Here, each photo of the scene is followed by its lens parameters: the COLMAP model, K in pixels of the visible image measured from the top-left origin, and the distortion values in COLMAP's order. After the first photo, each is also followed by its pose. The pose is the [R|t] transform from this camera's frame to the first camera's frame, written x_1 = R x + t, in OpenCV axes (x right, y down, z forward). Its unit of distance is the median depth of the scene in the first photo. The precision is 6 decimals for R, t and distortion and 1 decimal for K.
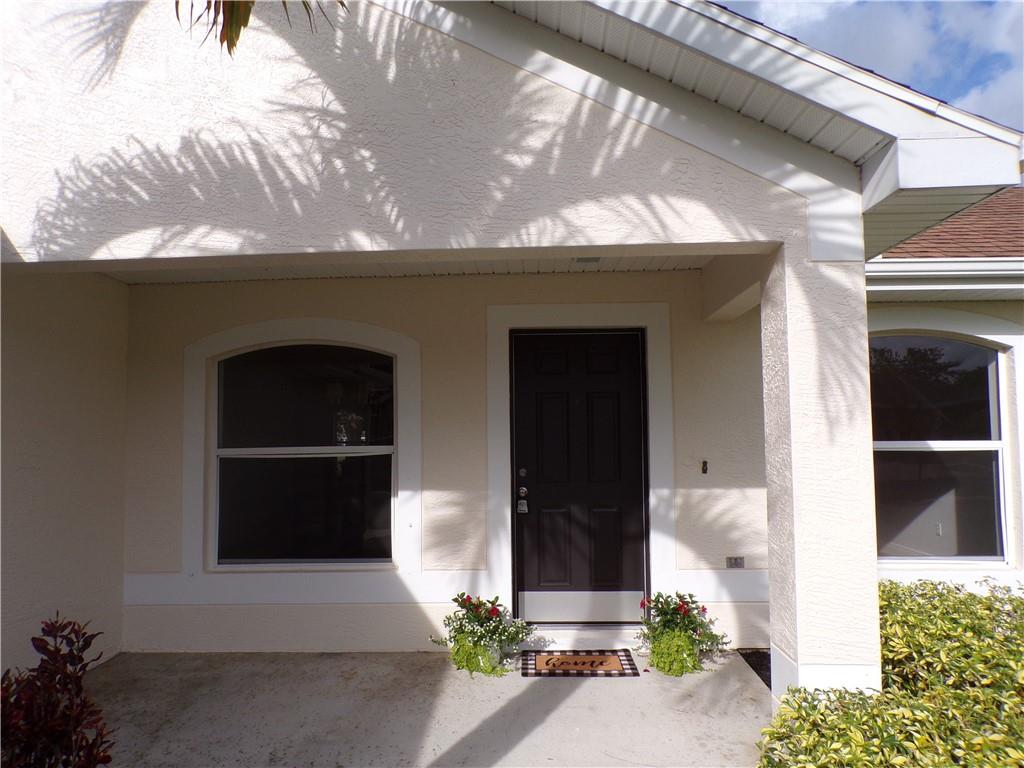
lens RADIAL K [[707.3, 0, 530.1], [0, 707.3, 381.9], [0, 0, 1]] dist [-0.000374, 0.000506]
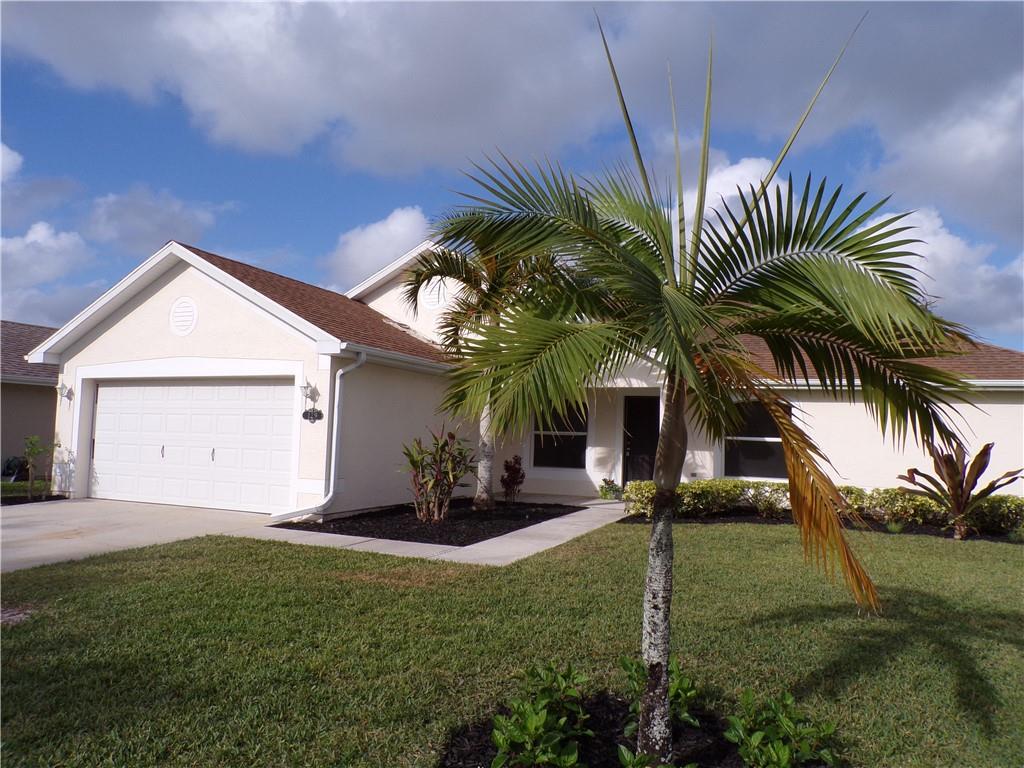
lens RADIAL K [[746.0, 0, 513.4], [0, 746.0, 383.0], [0, 0, 1]] dist [-0.000738, 0.026546]
pose [[0.909474, 0.008517, -0.415673, 0.906714], [-0.015226, 0.999802, -0.012829, -0.084791], [0.415481, 0.017997, 0.909424, -2.209209]]
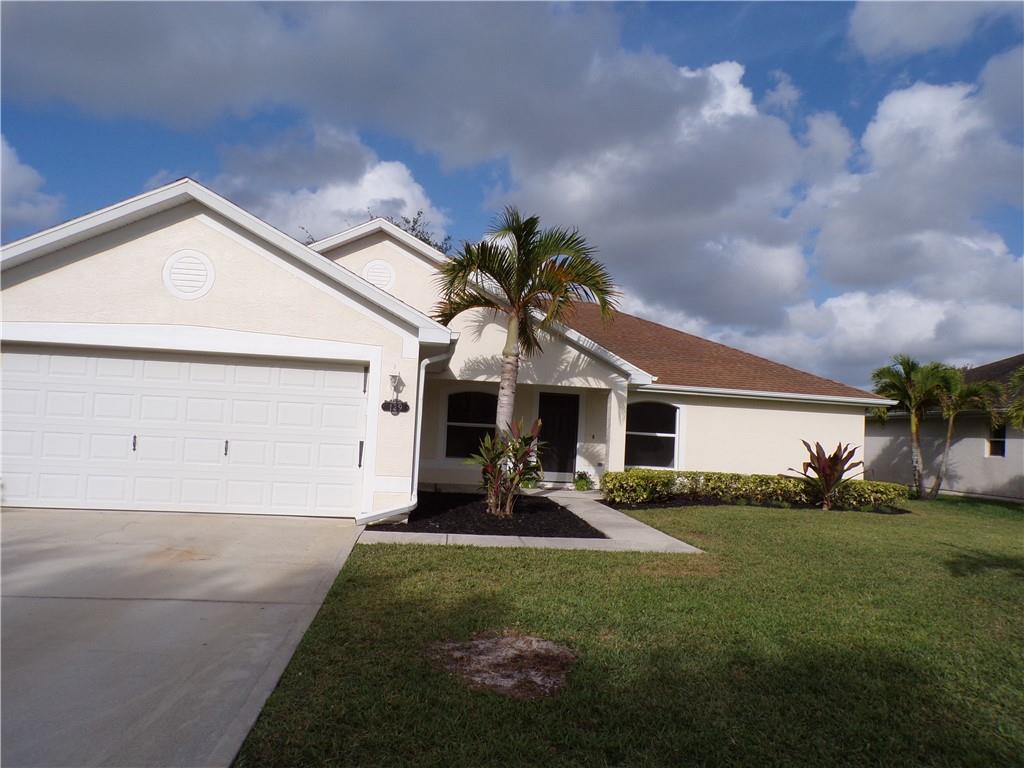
lens RADIAL K [[708.6, 0, 510.0], [0, 708.6, 402.6], [0, 0, 1]] dist [-0.001527, 0.022929]
pose [[0.990688, 0.064789, 0.119748, -0.584357], [-0.066779, 0.997687, 0.012681, -0.063920], [-0.118650, -0.020560, 0.992723, -2.396089]]
